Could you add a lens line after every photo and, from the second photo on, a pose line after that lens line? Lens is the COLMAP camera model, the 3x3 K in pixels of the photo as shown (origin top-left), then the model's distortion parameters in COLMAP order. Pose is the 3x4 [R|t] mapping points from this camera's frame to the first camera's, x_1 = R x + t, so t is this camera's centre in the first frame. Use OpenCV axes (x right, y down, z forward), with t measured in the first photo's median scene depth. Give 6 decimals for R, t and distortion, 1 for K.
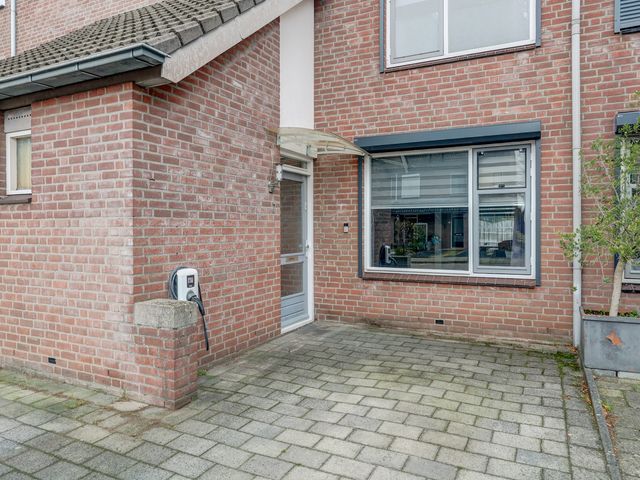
lens RADIAL K [[453.7, 0, 323.1], [0, 453.7, 230.3], [0, 0, 1]] dist [-0.001344, -0.000186]
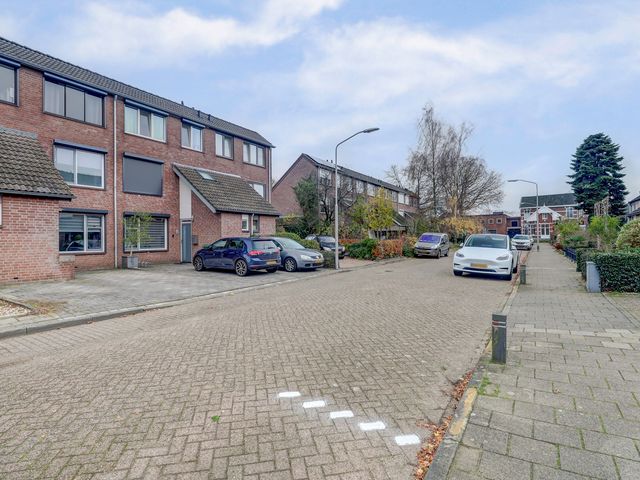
lens RADIAL K [[342.9, 0, 323.6], [0, 342.9, 235.6], [0, 0, 1]] dist [0.000773, -0.000280]
pose [[0.105617, 0.011056, 0.994345, -2.029960], [0.017210, 0.999768, -0.012944, 0.040013], [-0.994258, 0.018479, 0.105402, -1.033580]]
